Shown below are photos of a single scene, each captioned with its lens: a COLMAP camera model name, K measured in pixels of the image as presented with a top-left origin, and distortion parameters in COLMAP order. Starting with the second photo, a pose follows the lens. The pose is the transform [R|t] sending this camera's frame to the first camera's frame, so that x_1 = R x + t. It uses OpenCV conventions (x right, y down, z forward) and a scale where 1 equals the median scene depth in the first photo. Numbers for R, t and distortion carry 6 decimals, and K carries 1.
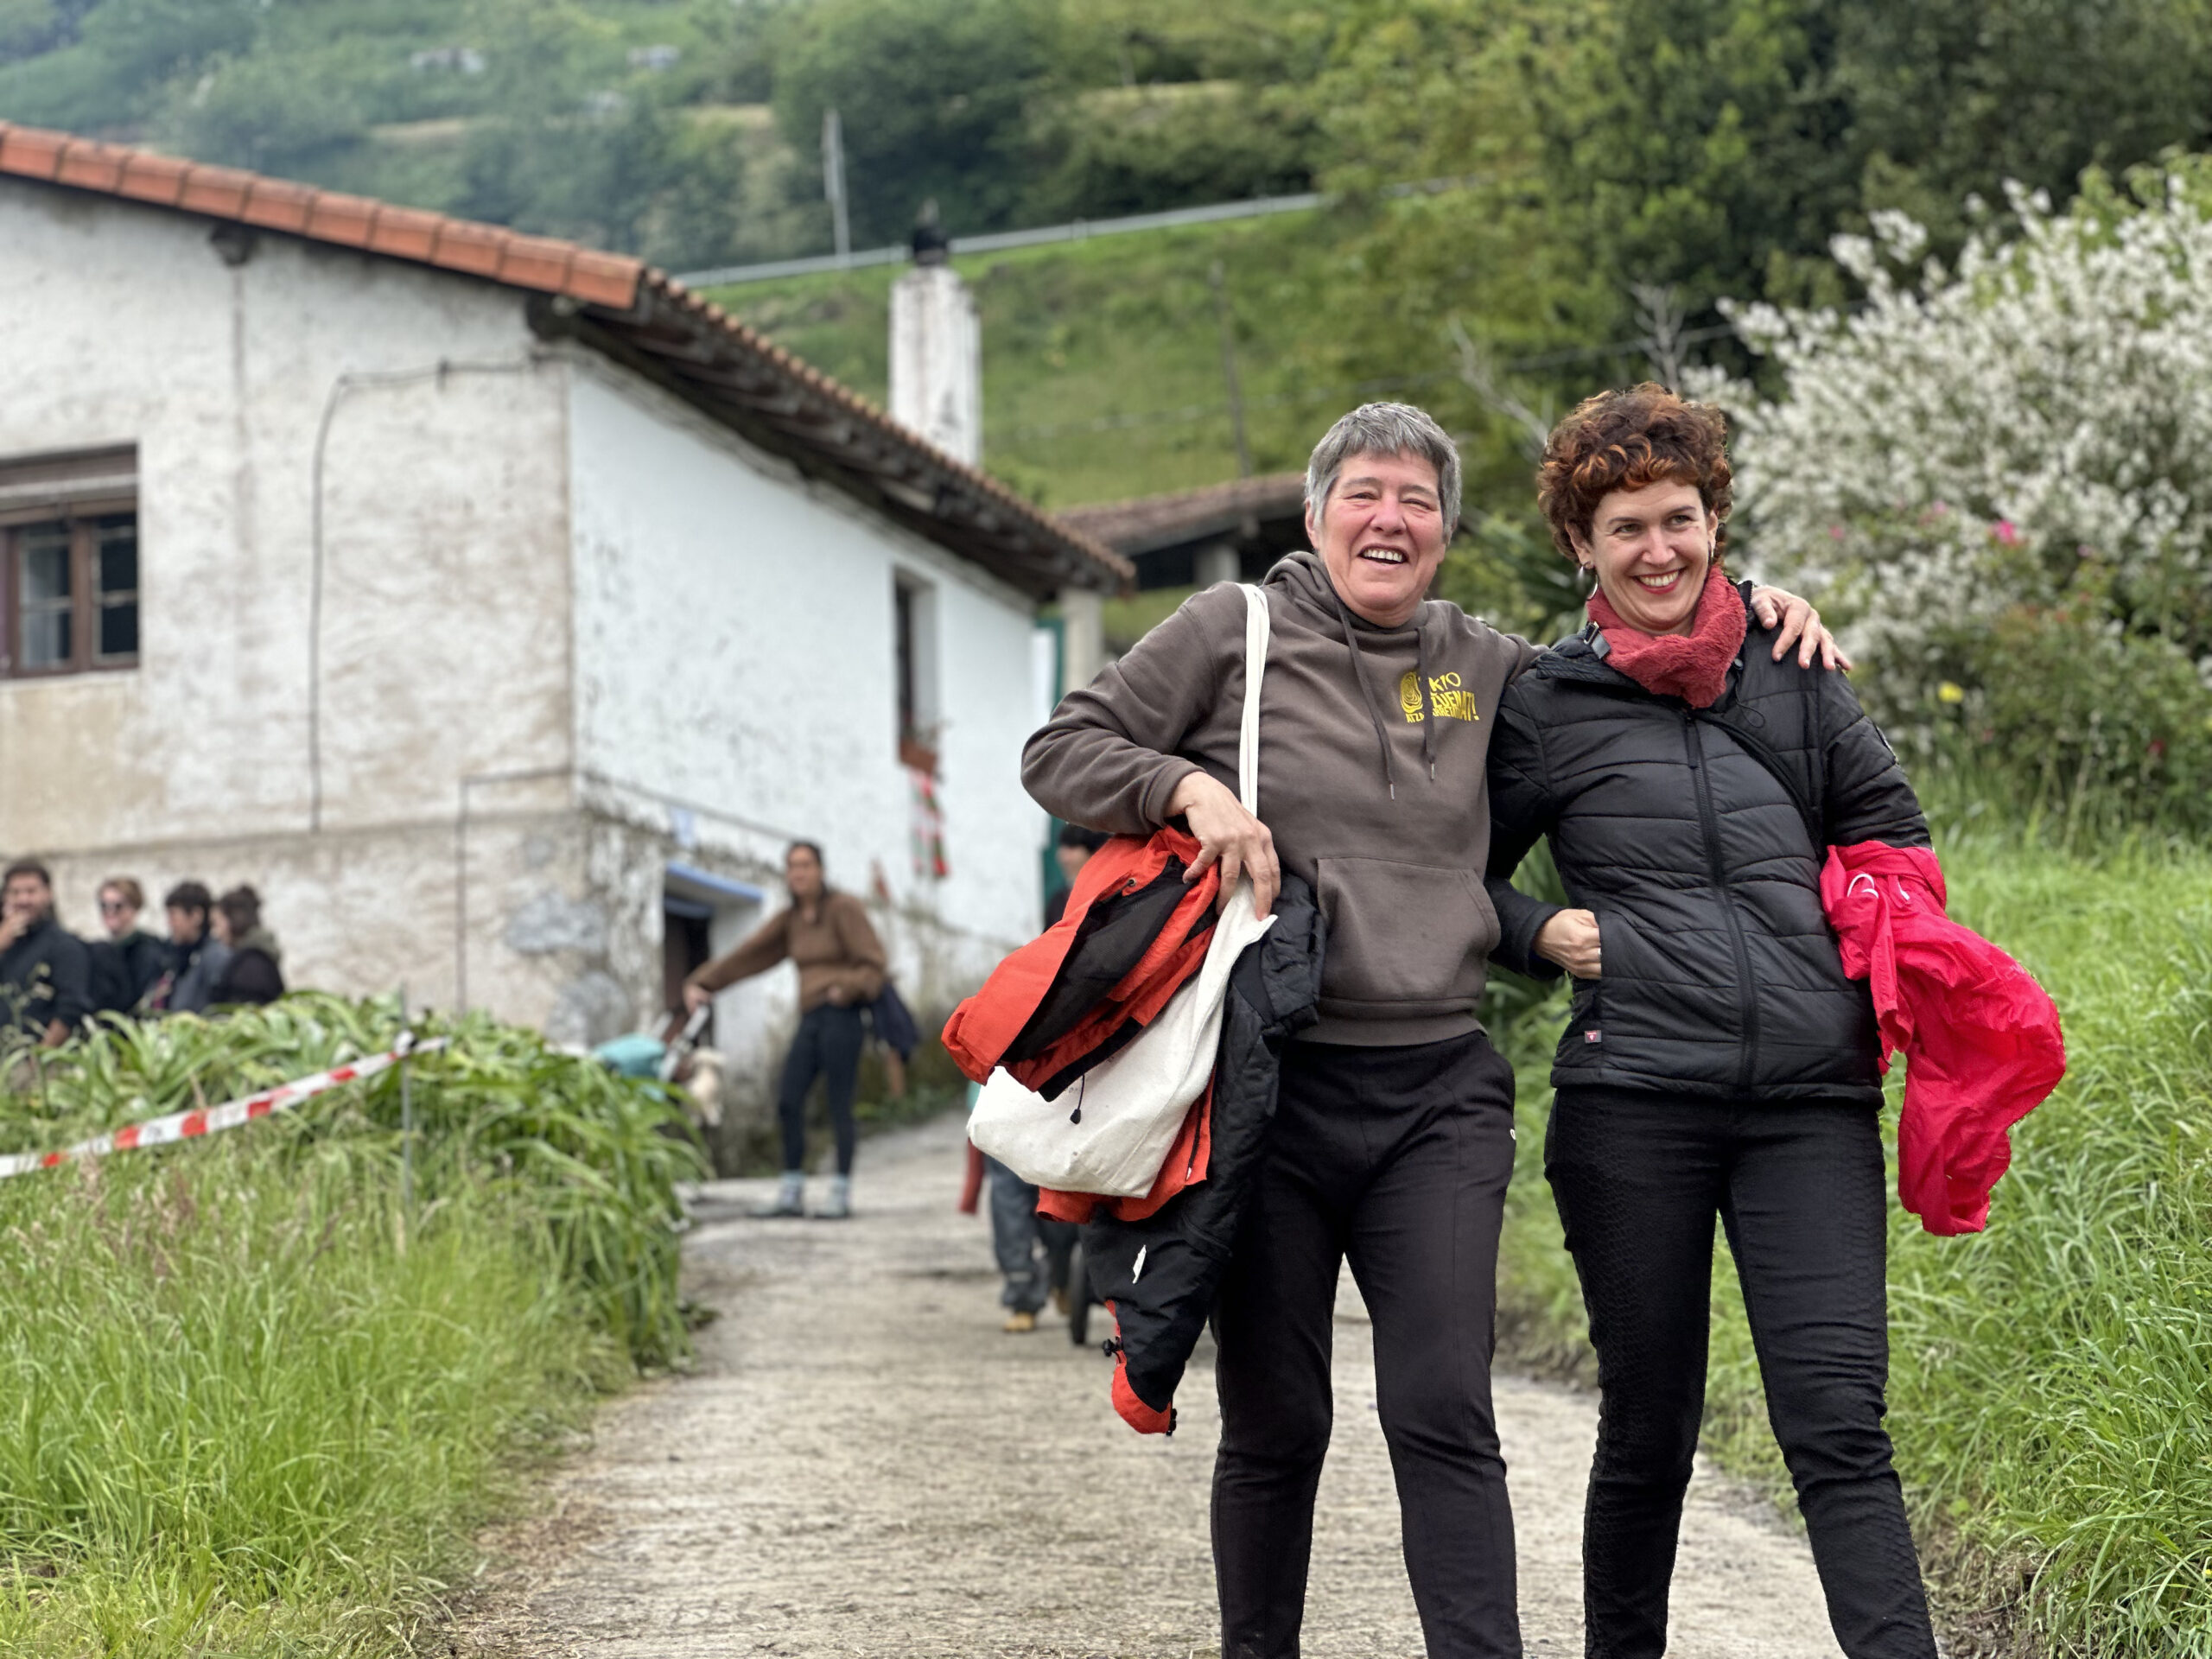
lens RADIAL K [[4923.8, 0, 1234.0], [0, 4923.8, 831.3], [0, 0, 1]] dist [0.171448, 0.000000]
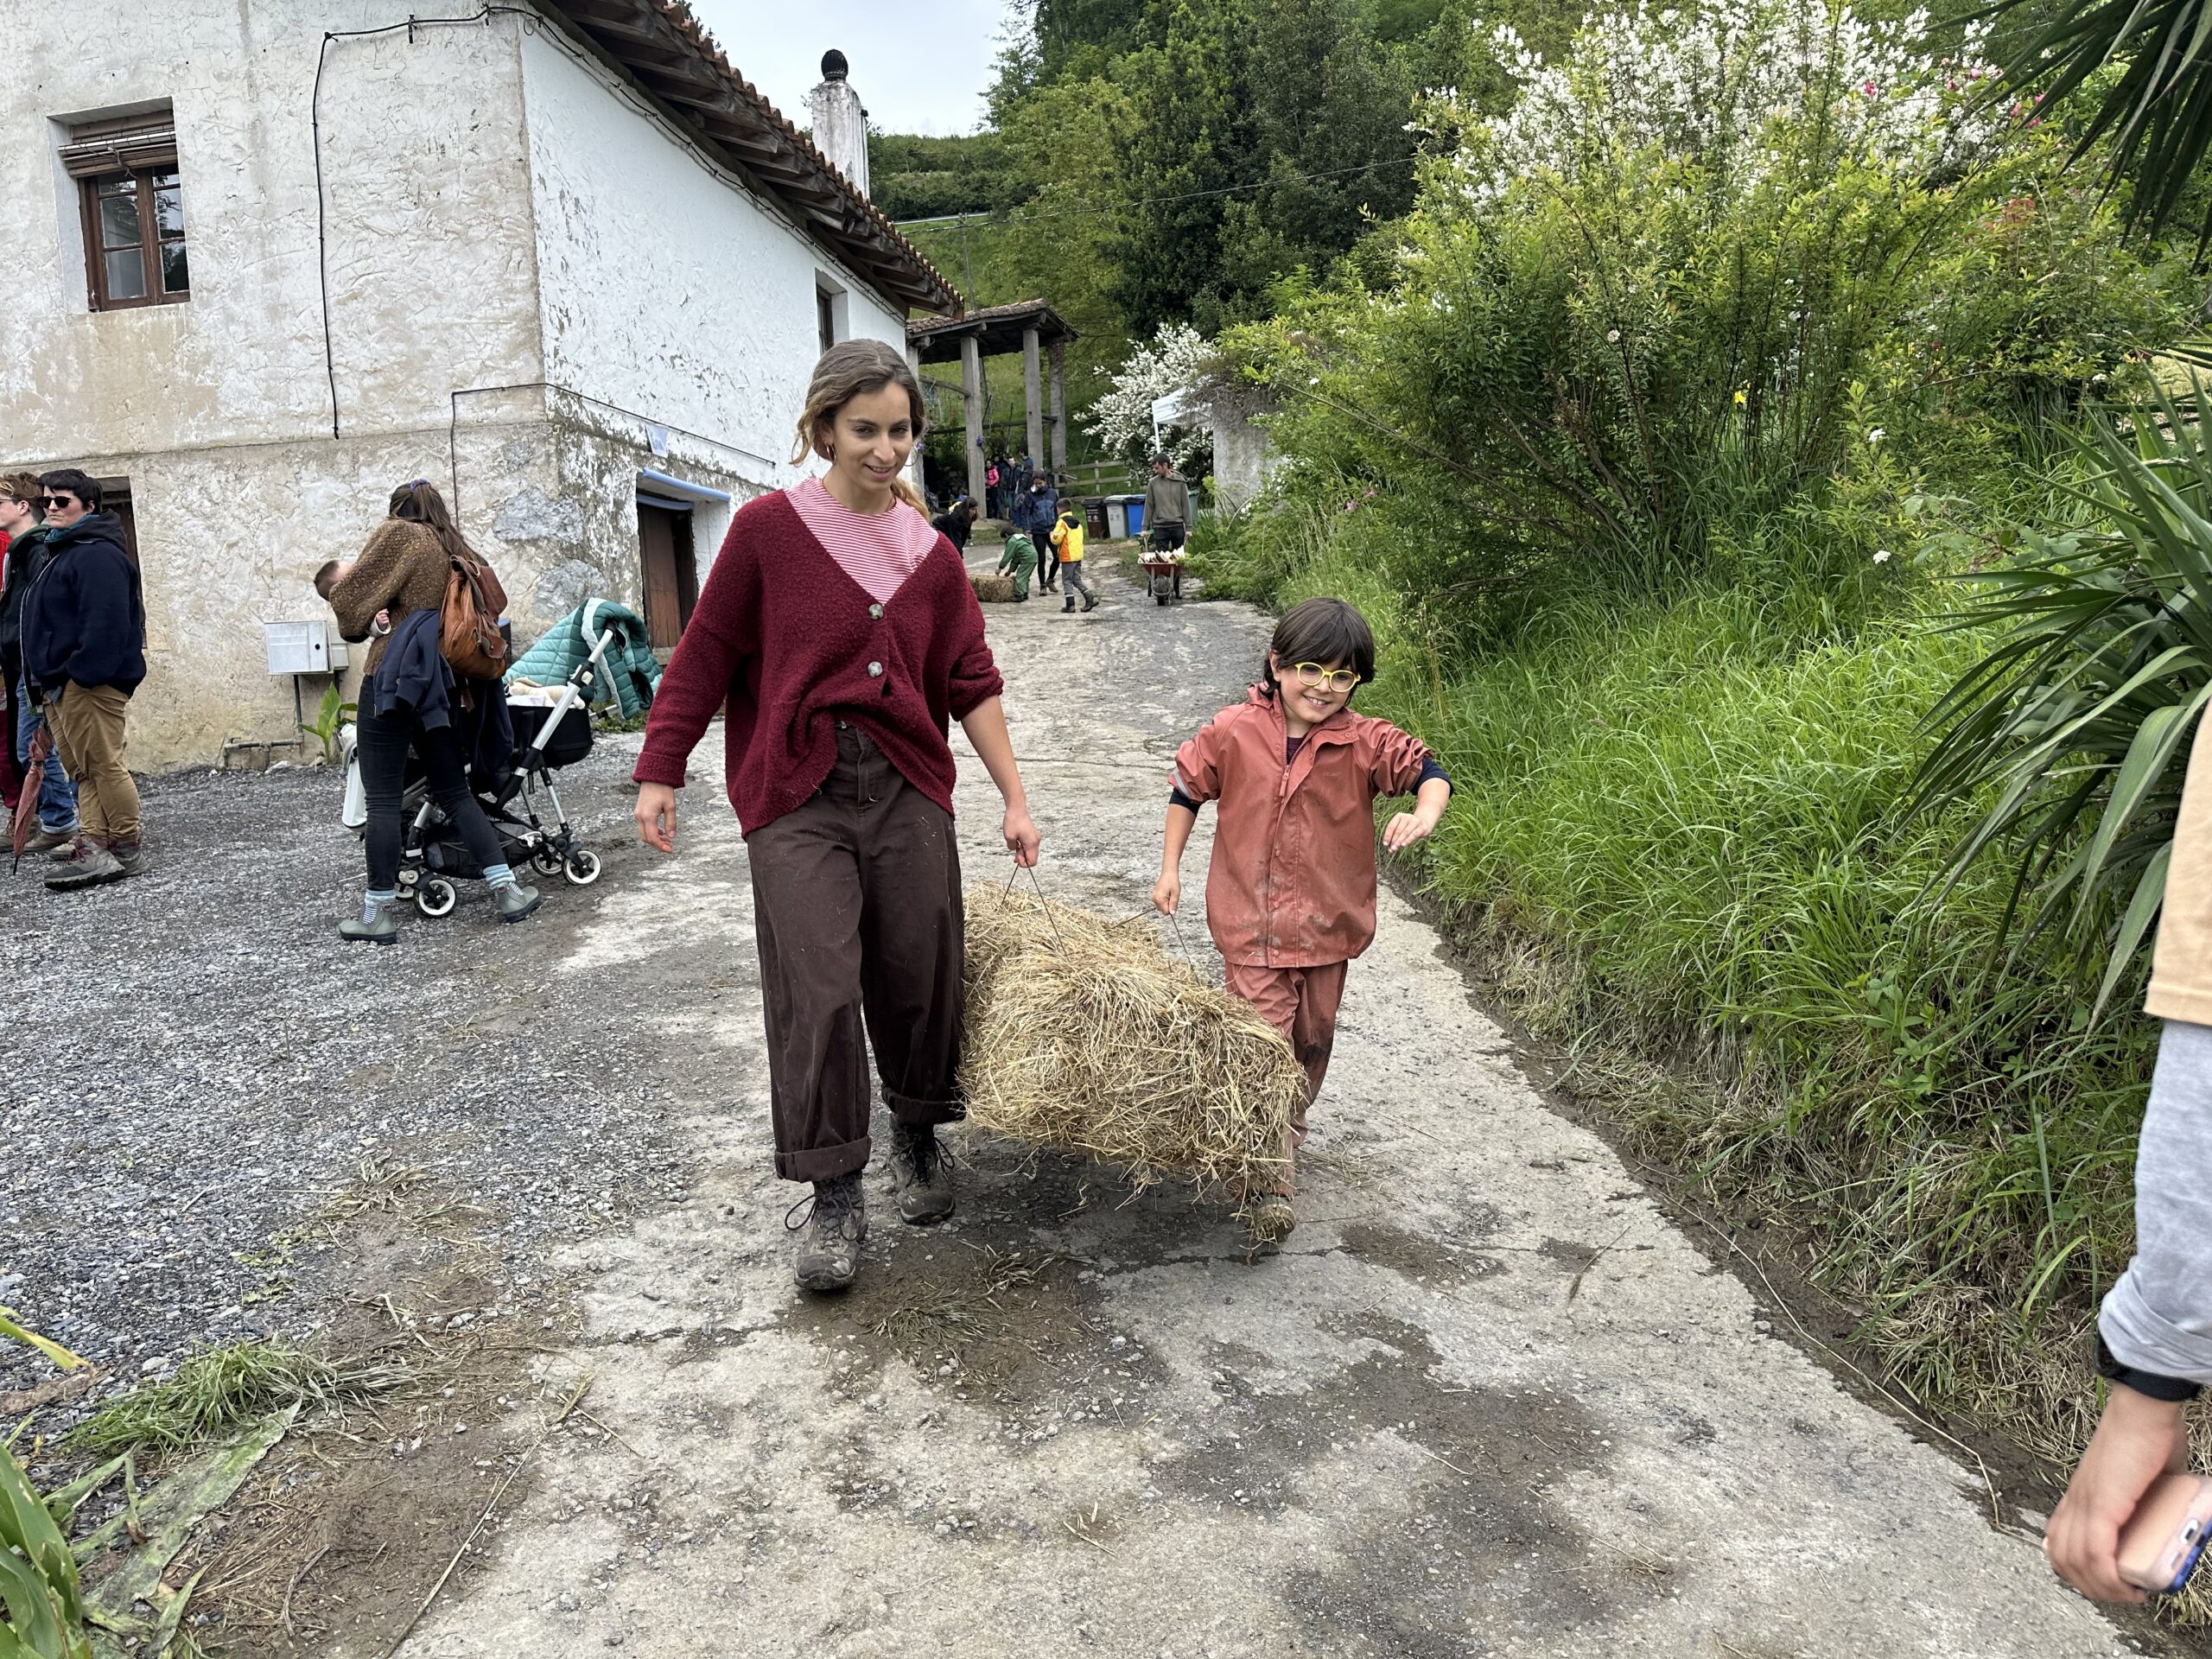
lens RADIAL K [[1564.3, 0, 1108.3], [0, 1564.3, 847.0], [0, 0, 1]] dist [0.031666, -0.033808]
pose [[0.994463, -0.012408, 0.104348, -0.039463], [-0.011974, 0.973157, 0.229829, 0.006971], [-0.104399, -0.229806, 0.967621, 0.586274]]
